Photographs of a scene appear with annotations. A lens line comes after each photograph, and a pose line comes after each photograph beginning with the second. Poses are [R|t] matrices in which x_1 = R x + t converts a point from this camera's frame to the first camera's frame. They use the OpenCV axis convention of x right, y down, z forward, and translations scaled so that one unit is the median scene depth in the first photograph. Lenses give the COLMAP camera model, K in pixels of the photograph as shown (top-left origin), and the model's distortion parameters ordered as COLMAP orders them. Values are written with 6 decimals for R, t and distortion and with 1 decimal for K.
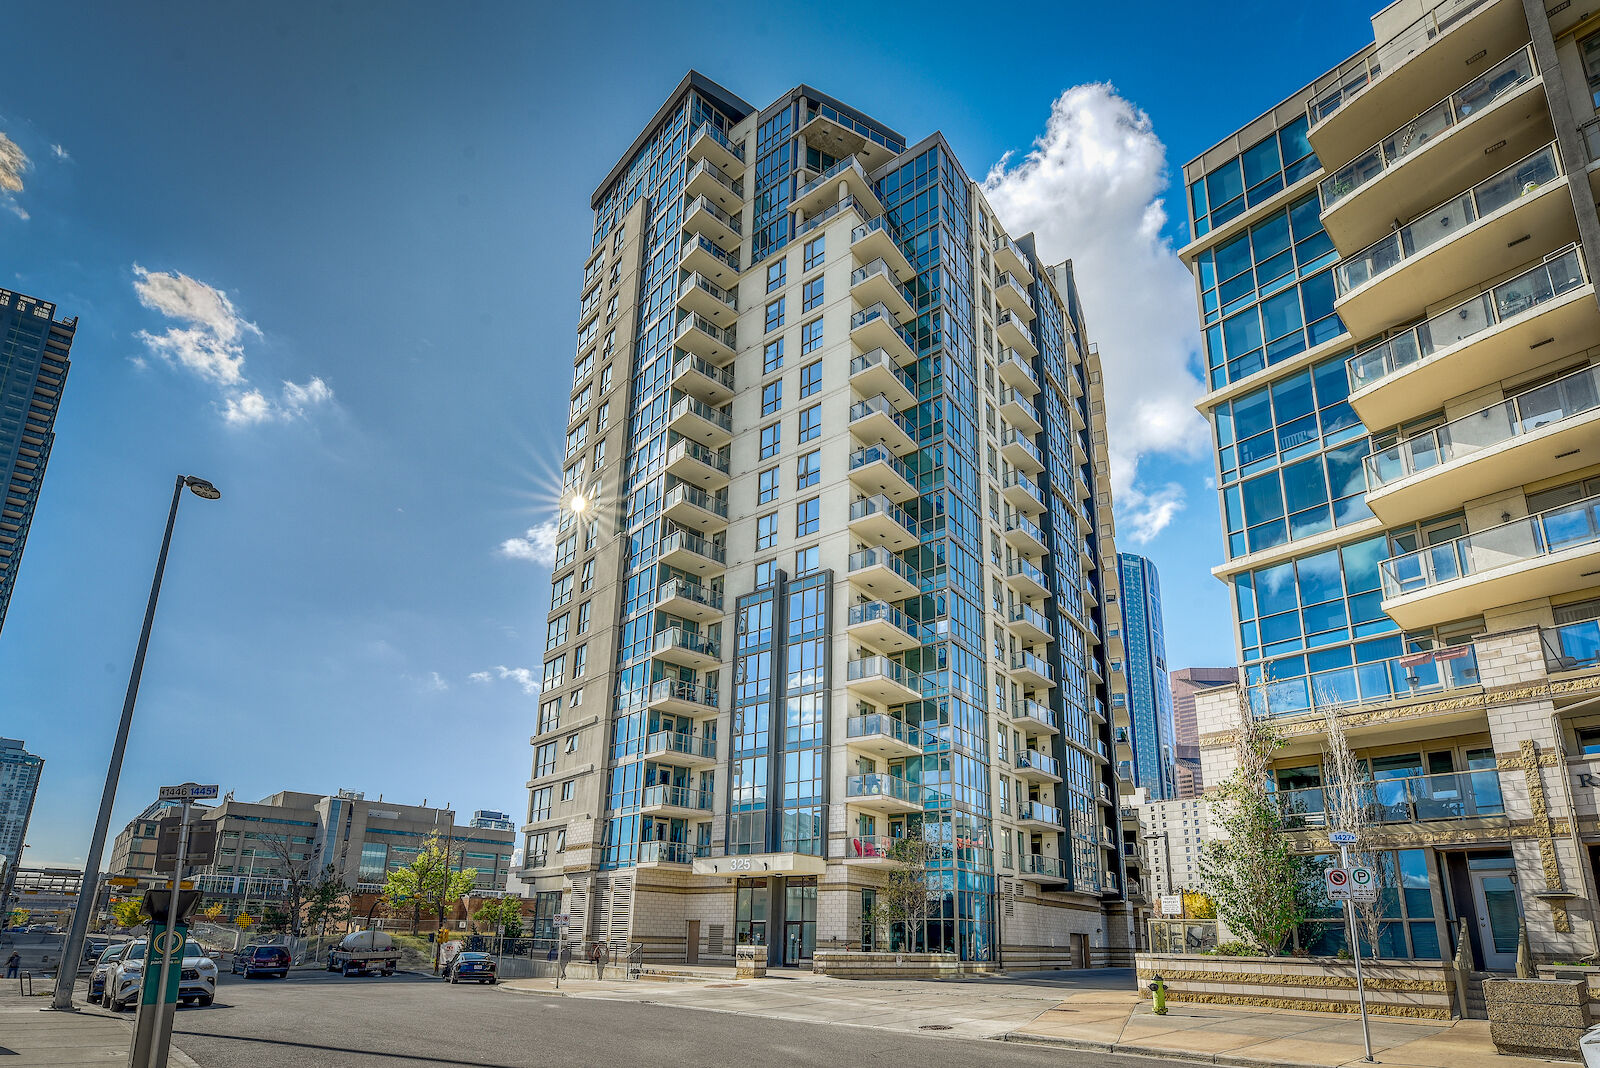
lens RADIAL K [[1118.5, 0, 800.3], [0, 1118.5, 536.2], [0, 0, 1]] dist [0.009401, 0.001196]
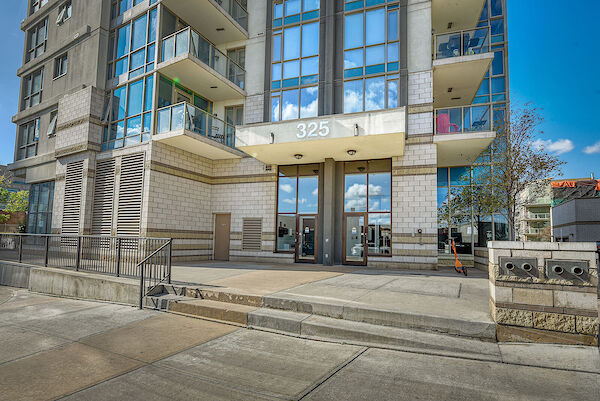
lens RADIAL K [[419.4, 0, 300.6], [0, 419.4, 201.6], [0, 0, 1]] dist [0.009401, 0.001196]
pose [[0.974795, 0.024551, 0.221747, -0.108895], [-0.076905, 0.969986, 0.230677, 0.258364], [-0.209428, -0.241916, 0.947426, 0.693307]]
